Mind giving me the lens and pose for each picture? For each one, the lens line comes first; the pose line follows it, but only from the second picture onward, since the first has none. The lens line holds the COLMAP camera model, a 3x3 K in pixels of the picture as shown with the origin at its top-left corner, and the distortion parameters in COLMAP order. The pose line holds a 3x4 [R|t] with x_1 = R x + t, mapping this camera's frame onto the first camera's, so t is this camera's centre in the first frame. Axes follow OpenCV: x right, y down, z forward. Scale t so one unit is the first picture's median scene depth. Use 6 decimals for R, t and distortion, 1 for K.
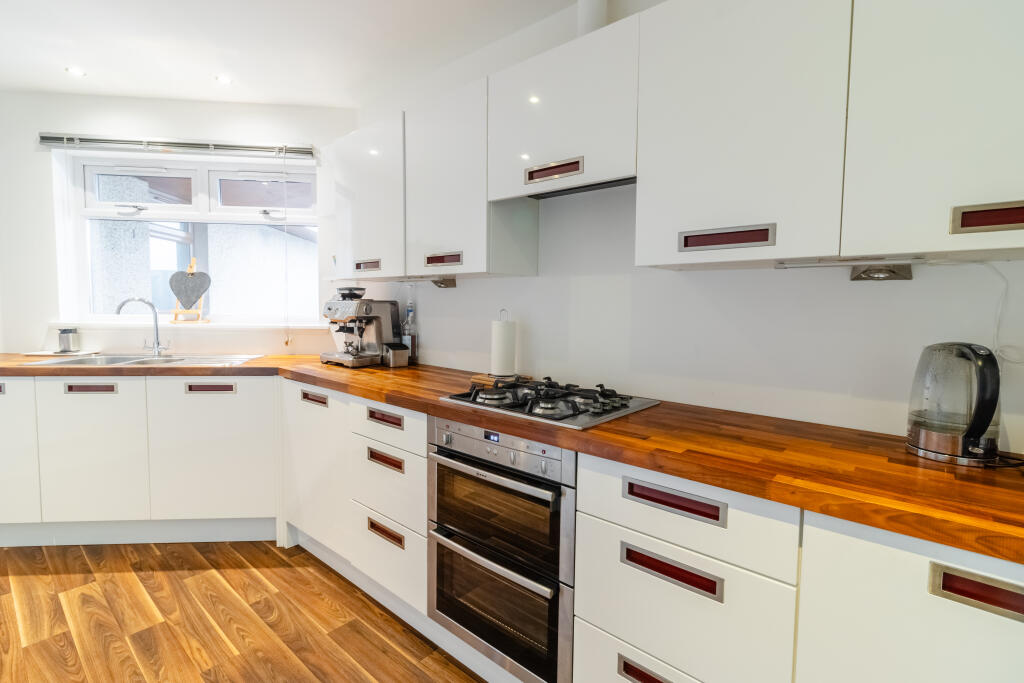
lens RADIAL K [[476.8, 0, 508.1], [0, 476.8, 333.2], [0, 0, 1]] dist [0.001703, 0.000309]
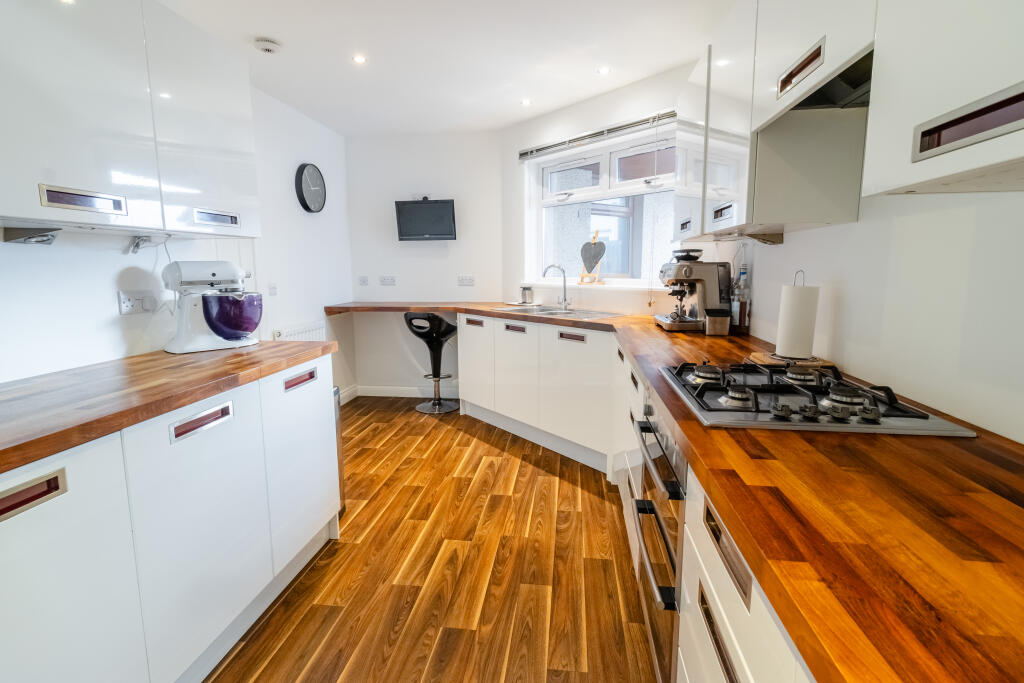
lens RADIAL K [[486.8, 0, 511.3], [0, 486.8, 332.8], [0, 0, 1]] dist [-0.000120, -0.000070]
pose [[0.559911, 0.096140, -0.822956, 0.350613], [-0.038124, 0.995183, 0.090322, -0.003602], [0.827675, -0.019197, 0.560879, 0.173045]]
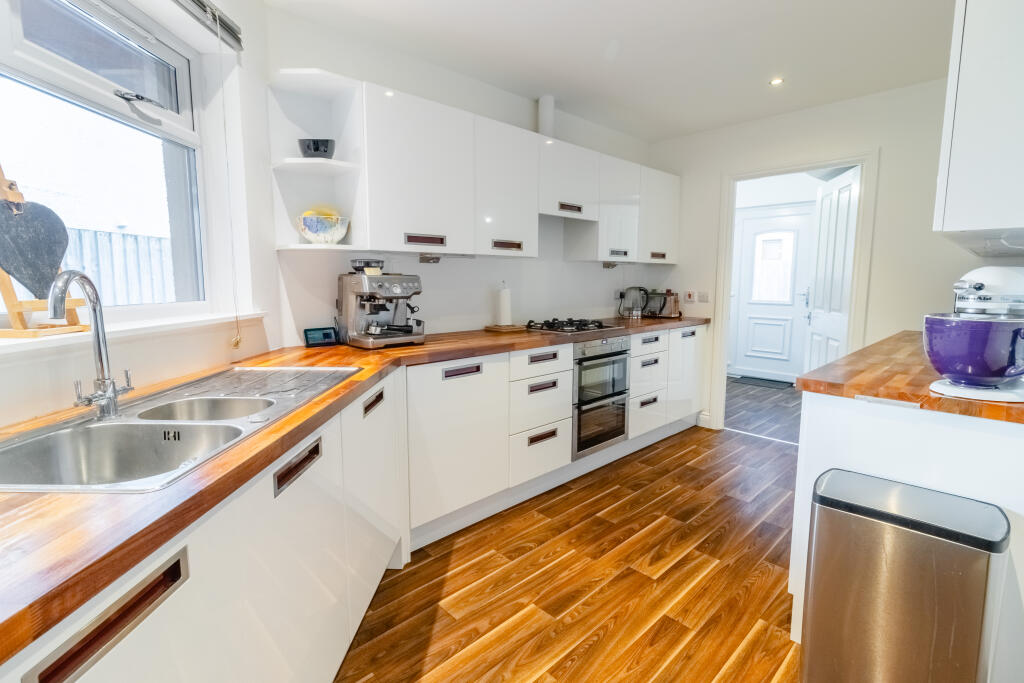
lens RADIAL K [[476.8, 0, 508.1], [0, 476.8, 333.2], [0, 0, 1]] dist [0.001703, 0.000309]
pose [[0.097753, -0.122644, 0.987625, -1.373428], [0.063104, 0.991145, 0.116835, -0.057607], [-0.993208, 0.050902, 0.104627, 0.775962]]
